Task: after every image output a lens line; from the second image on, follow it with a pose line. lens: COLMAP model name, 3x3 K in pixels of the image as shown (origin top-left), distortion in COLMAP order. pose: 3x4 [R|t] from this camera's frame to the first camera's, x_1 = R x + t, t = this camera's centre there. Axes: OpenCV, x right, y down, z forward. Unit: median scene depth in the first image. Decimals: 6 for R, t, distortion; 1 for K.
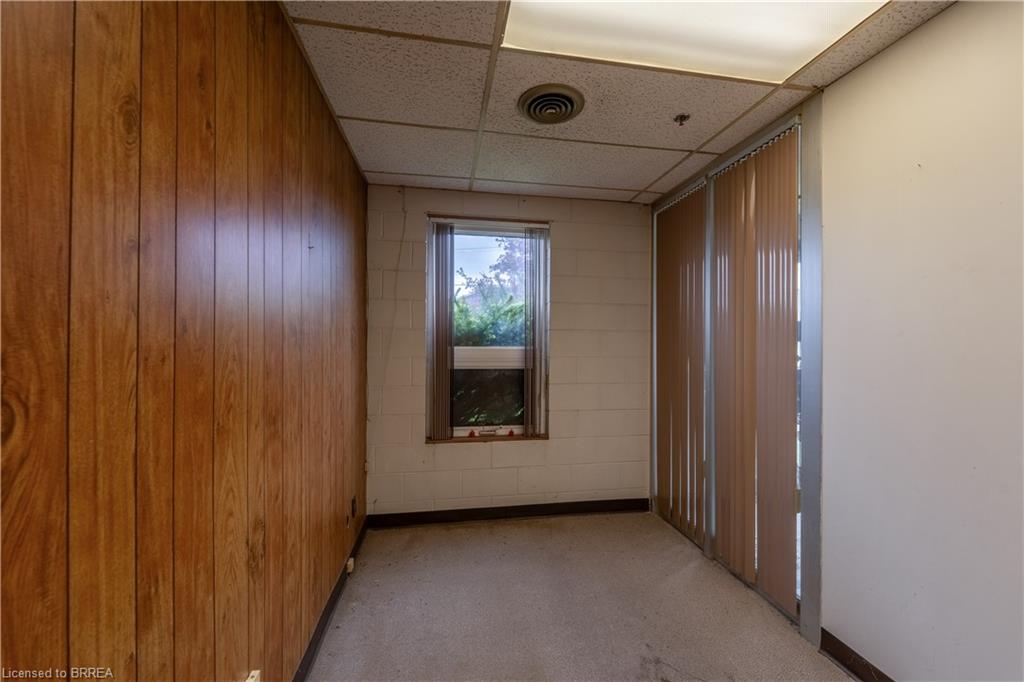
lens RADIAL K [[403.5, 0, 512.1], [0, 403.5, 345.2], [0, 0, 1]] dist [-0.001614, -0.000126]
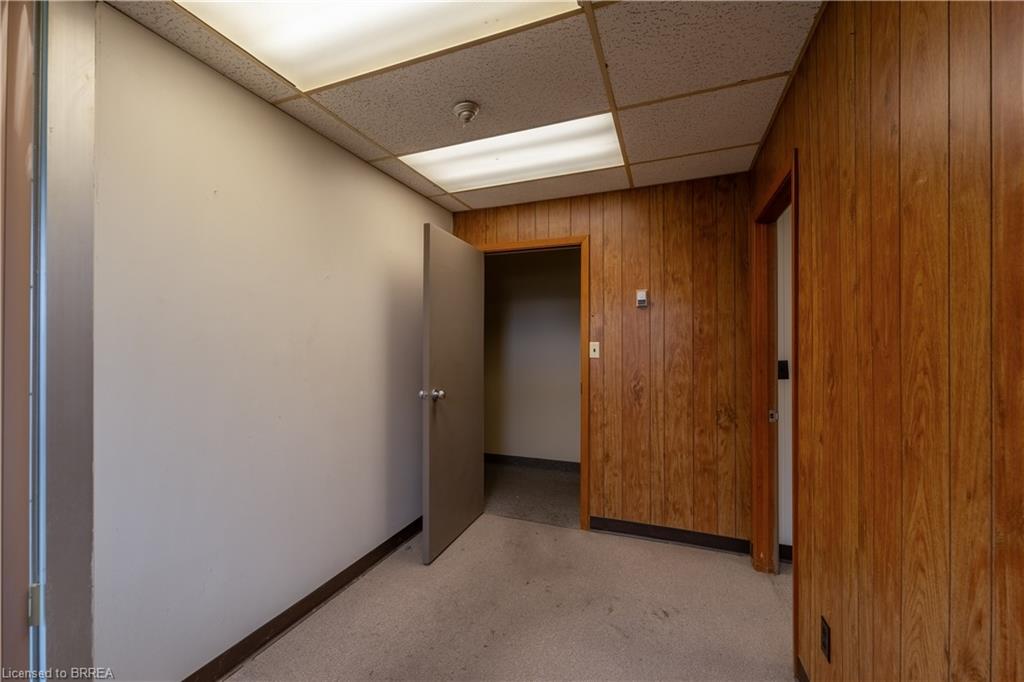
lens RADIAL K [[403.5, 0, 514.5], [0, 403.5, 342.7], [0, 0, 1]] dist [-0.001614, -0.000126]
pose [[-0.844686, -0.001909, 0.535259, -0.451752], [-0.006082, 0.999963, -0.006031, -0.012604], [-0.535228, -0.008350, -0.844666, 2.110624]]
